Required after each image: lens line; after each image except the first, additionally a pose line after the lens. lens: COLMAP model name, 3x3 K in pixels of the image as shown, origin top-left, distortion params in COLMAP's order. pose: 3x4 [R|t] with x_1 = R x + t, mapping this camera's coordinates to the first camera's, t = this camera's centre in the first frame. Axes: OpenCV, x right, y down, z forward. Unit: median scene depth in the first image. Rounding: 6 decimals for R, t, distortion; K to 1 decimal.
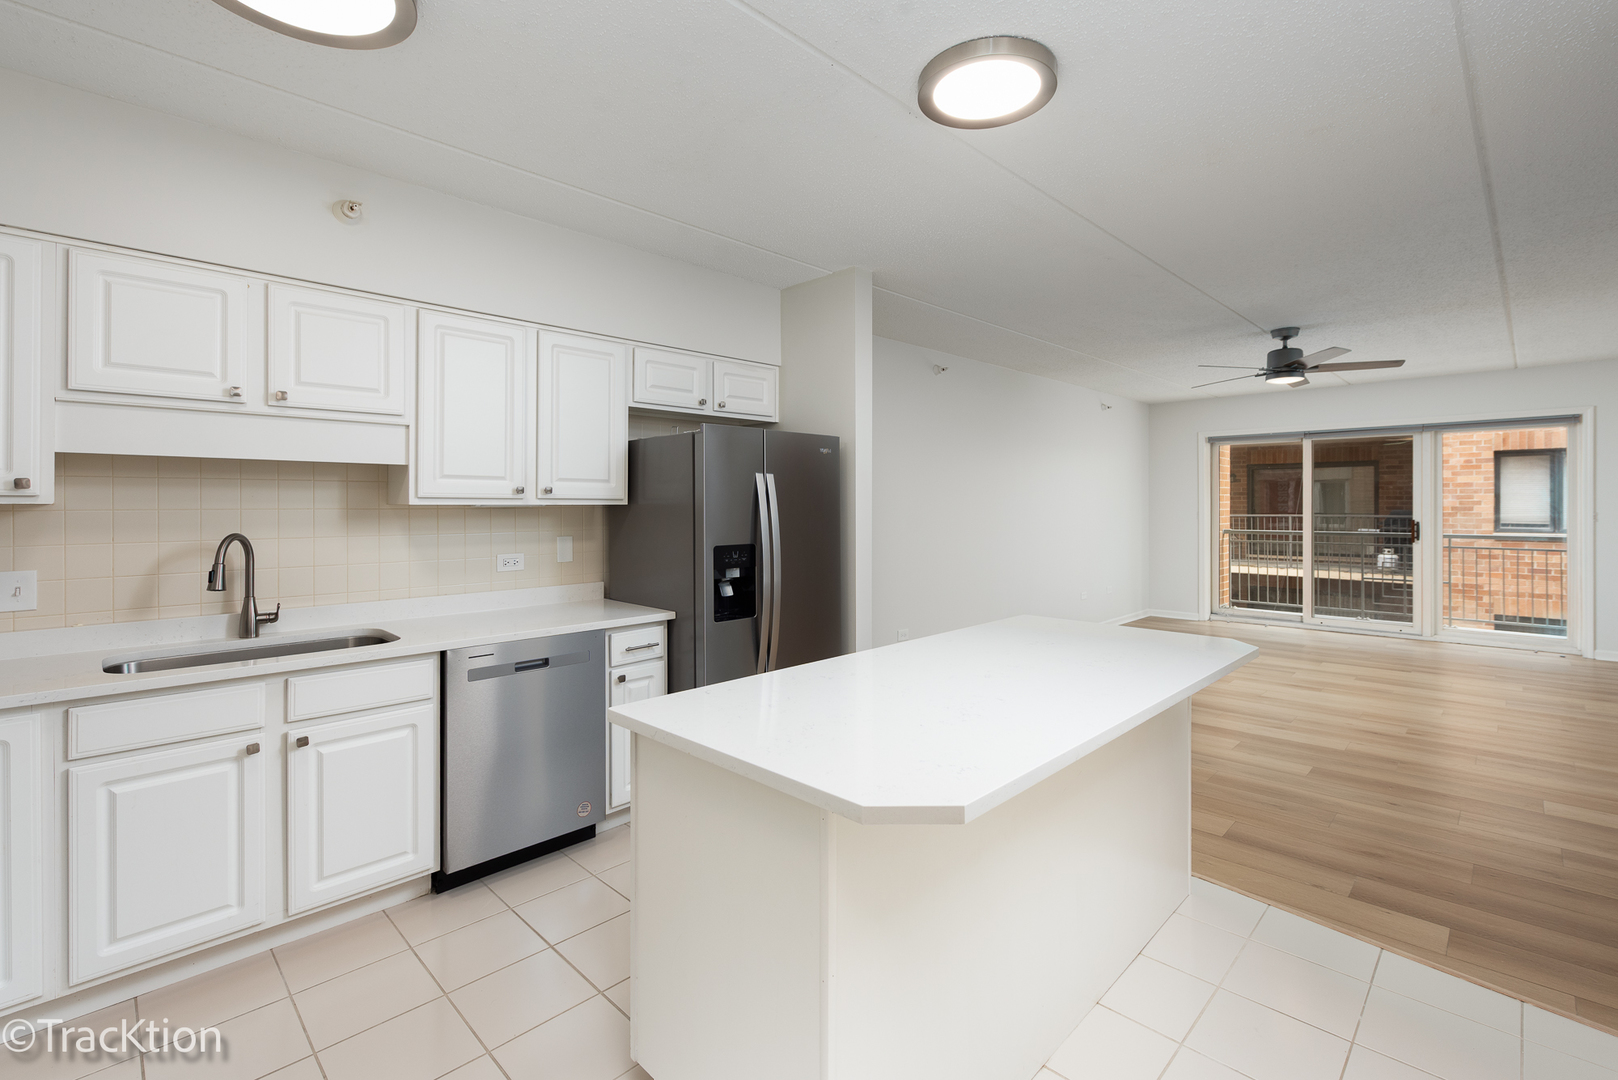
lens RADIAL K [[717.1, 0, 817.0], [0, 717.1, 508.8], [0, 0, 1]] dist [-0.001120, -0.000110]
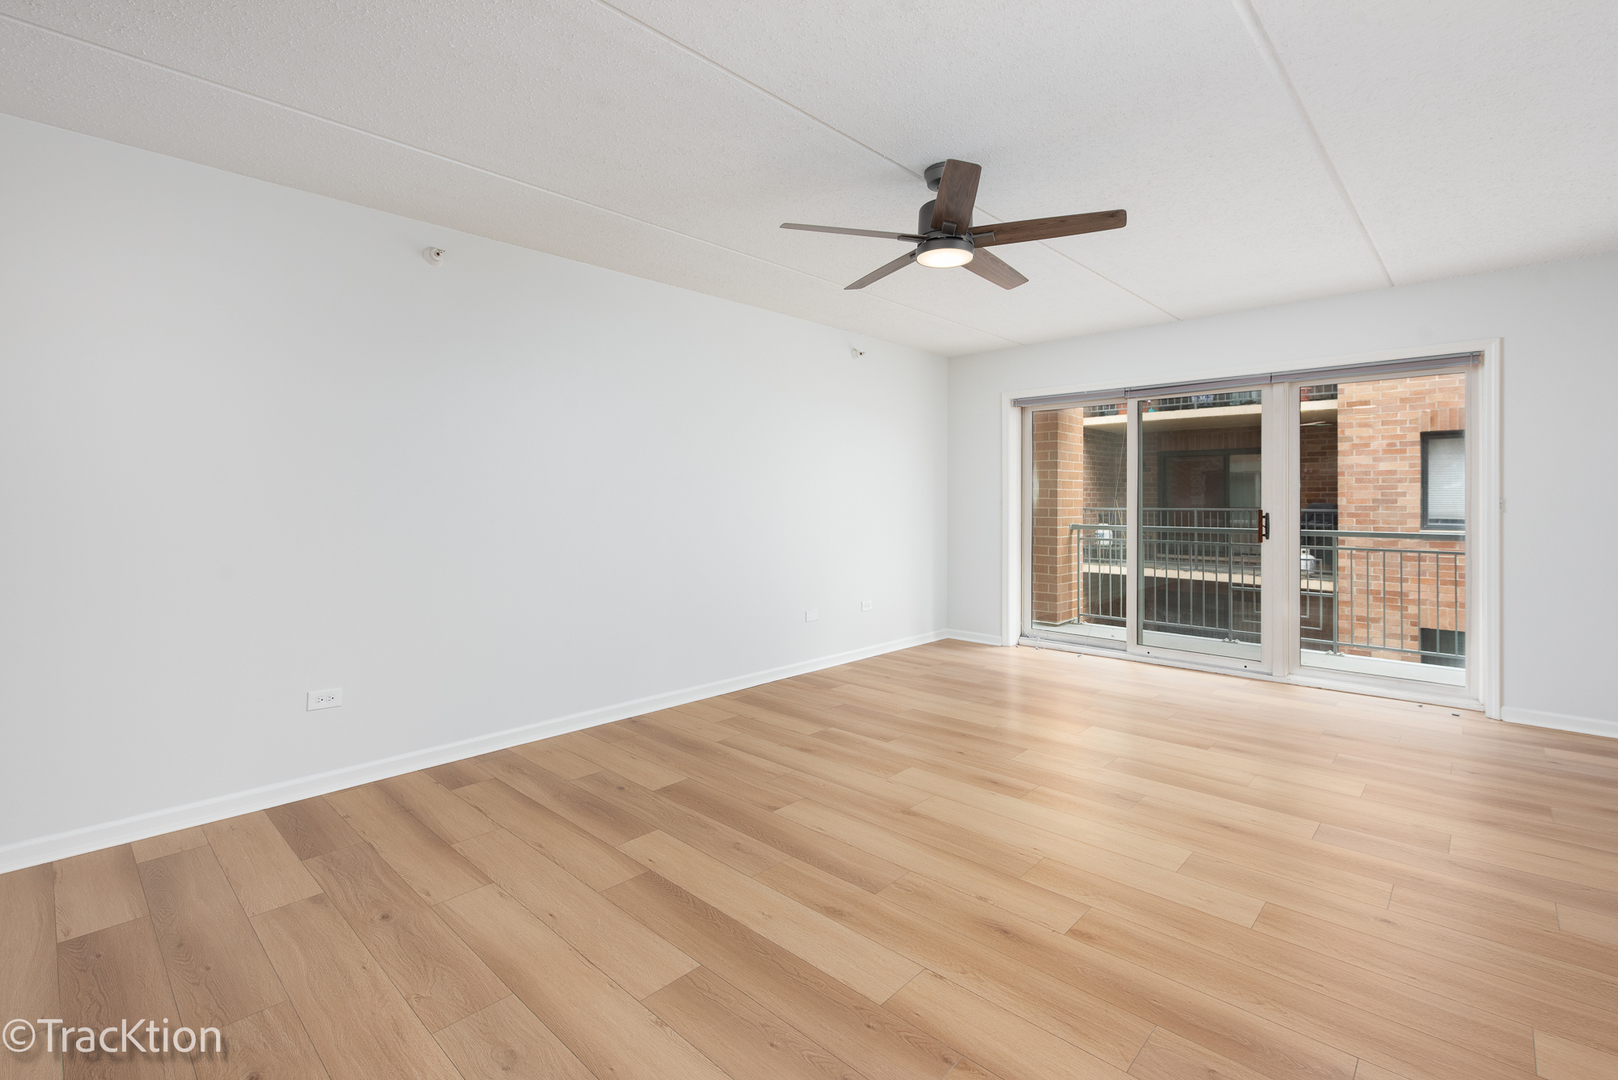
lens RADIAL K [[723.0, 0, 816.1], [0, 723.0, 500.6], [0, 0, 1]] dist [0.000976, -0.000182]
pose [[0.999666, 0.005043, 0.025333, 0.217545], [-0.004909, 0.999974, -0.005341, 0.006941], [-0.025360, 0.005215, 0.999665, 0.173358]]
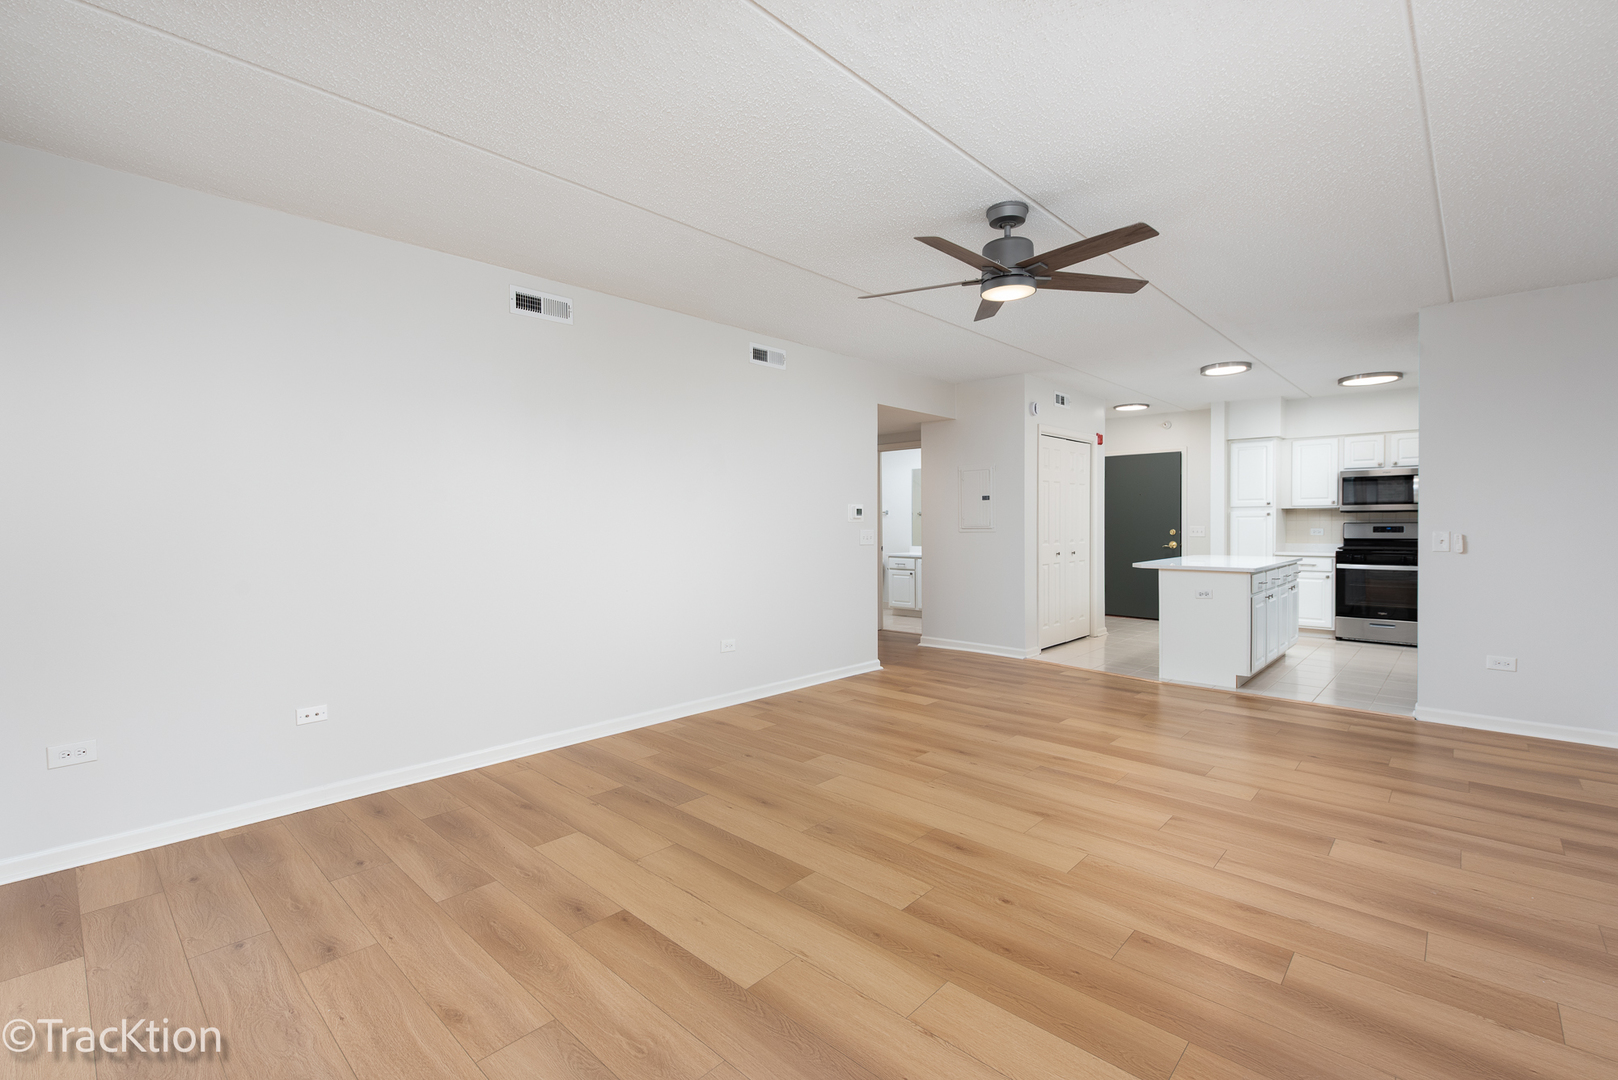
lens RADIAL K [[711.4, 0, 809.0], [0, 711.4, 540.0], [0, 0, 1]] dist [-0.000714, -0.000429]
pose [[-0.999659, 0.009816, -0.024207, 0.340134], [0.009050, 0.999461, 0.031543, 0.003913], [0.024504, 0.031314, -0.999209, 0.649588]]
